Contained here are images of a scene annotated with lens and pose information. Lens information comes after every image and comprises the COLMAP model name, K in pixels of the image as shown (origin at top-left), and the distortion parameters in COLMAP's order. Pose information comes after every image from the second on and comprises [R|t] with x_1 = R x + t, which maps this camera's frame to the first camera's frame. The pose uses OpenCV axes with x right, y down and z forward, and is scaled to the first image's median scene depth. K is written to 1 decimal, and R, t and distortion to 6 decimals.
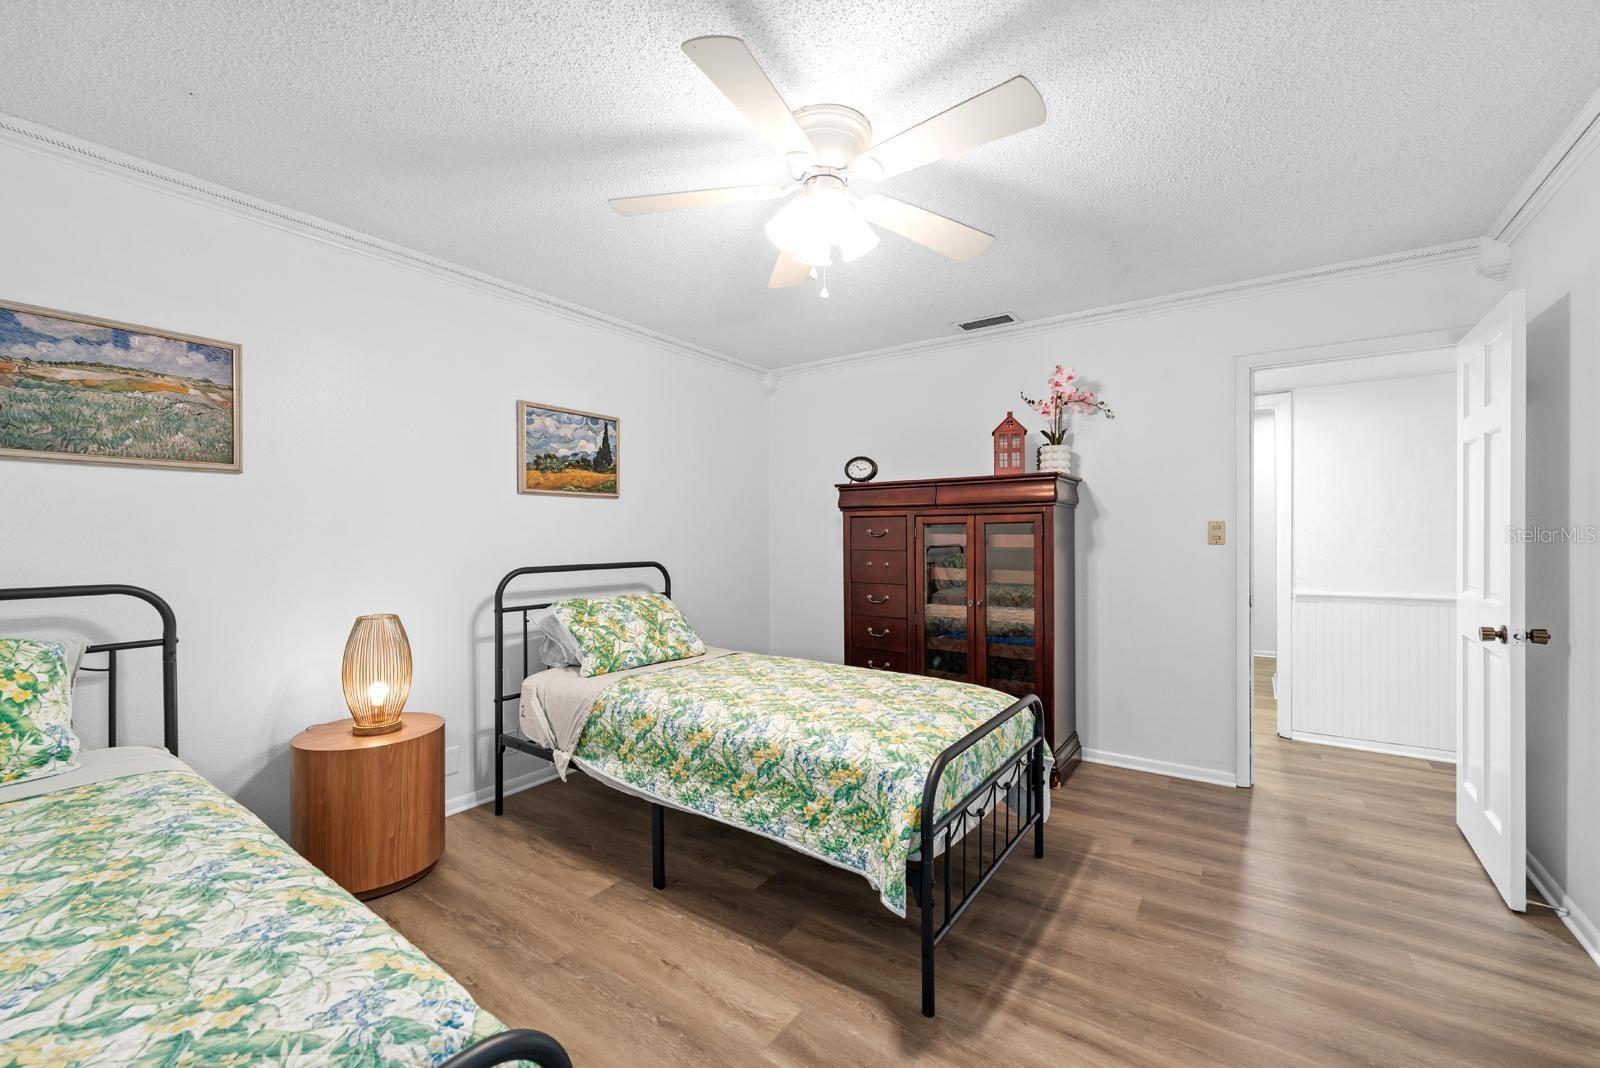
lens RADIAL K [[652.1, 0, 799.9], [0, 652.1, 535.5], [0, 0, 1]] dist [-0.001086, -0.000009]
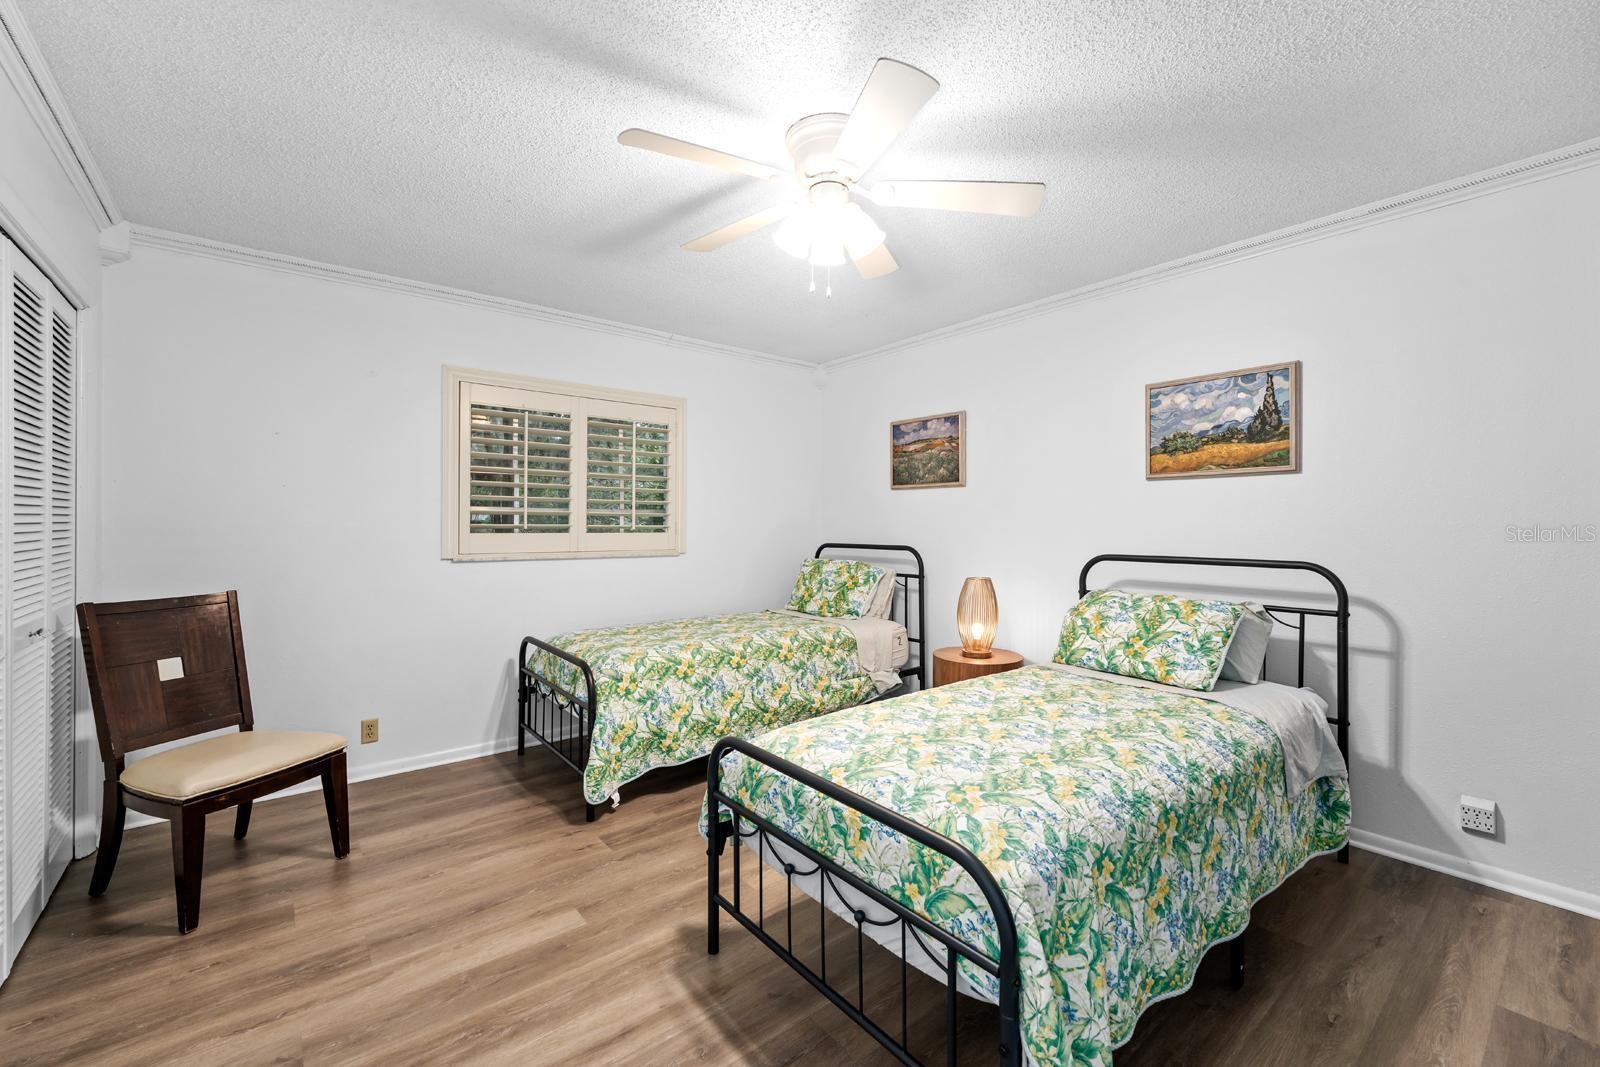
lens RADIAL K [[652.1, 0, 802.1], [0, 652.1, 525.5], [0, 0, 1]] dist [-0.001086, -0.000009]
pose [[-0.274022, 0.005393, -0.961708, 0.652669], [-0.000990, 0.999982, 0.005889, -0.001947], [0.961723, 0.002566, -0.274012, 0.771710]]
